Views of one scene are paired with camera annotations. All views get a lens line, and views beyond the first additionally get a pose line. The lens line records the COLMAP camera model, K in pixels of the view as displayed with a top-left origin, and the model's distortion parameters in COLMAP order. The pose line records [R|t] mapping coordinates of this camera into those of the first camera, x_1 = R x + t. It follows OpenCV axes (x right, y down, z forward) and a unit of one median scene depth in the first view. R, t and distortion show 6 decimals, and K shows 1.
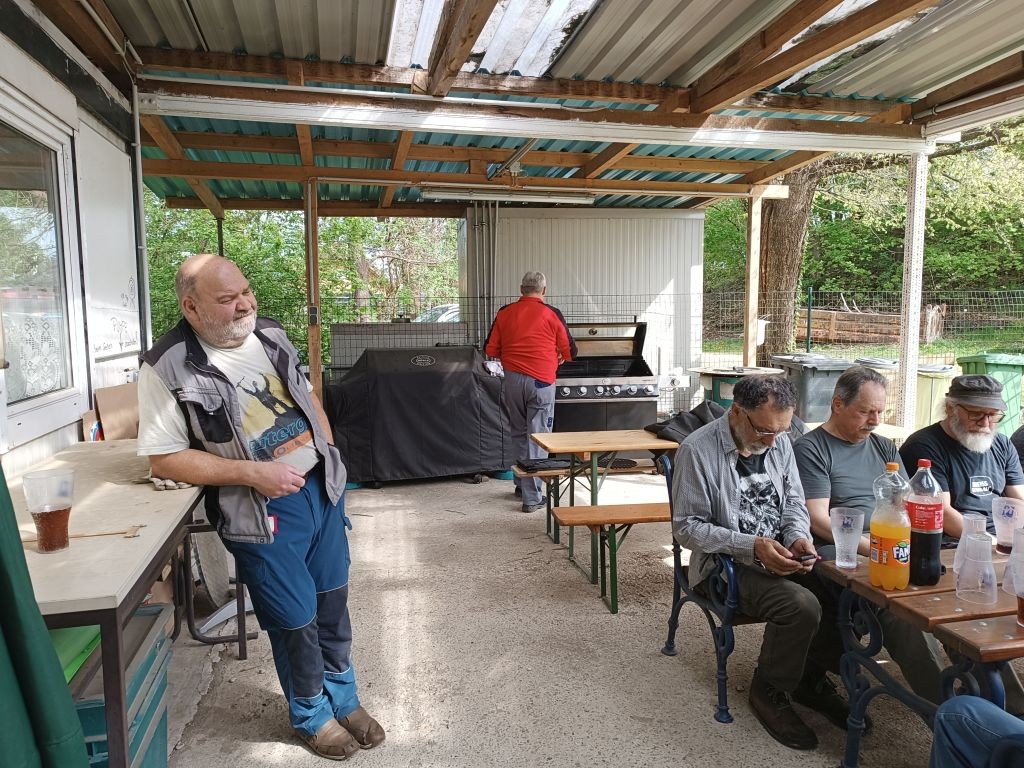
lens RADIAL K [[693.3, 0, 506.2], [0, 693.3, 383.8], [0, 0, 1]] dist [0.011793, -0.025321]
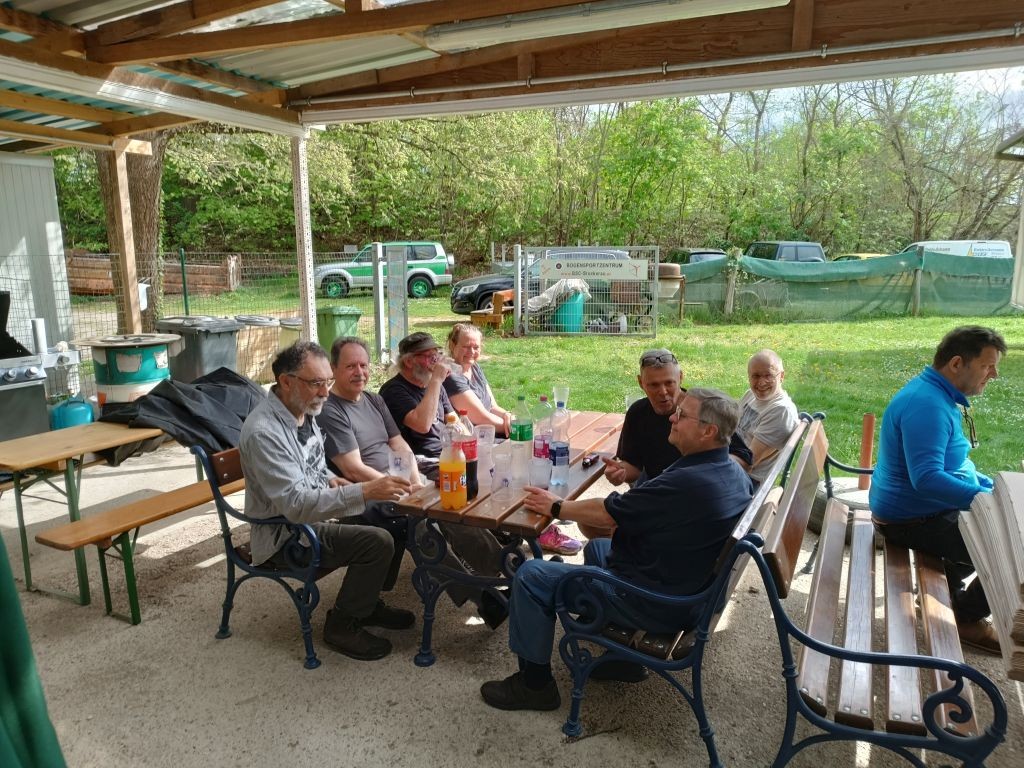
lens RADIAL K [[693.3, 0, 506.2], [0, 693.3, 383.8], [0, 0, 1]] dist [0.011793, -0.025321]
pose [[0.615823, -0.136056, 0.776048, -0.143979], [0.083357, 0.990700, 0.107541, -0.029119], [-0.783462, -0.001538, 0.621437, 0.029326]]
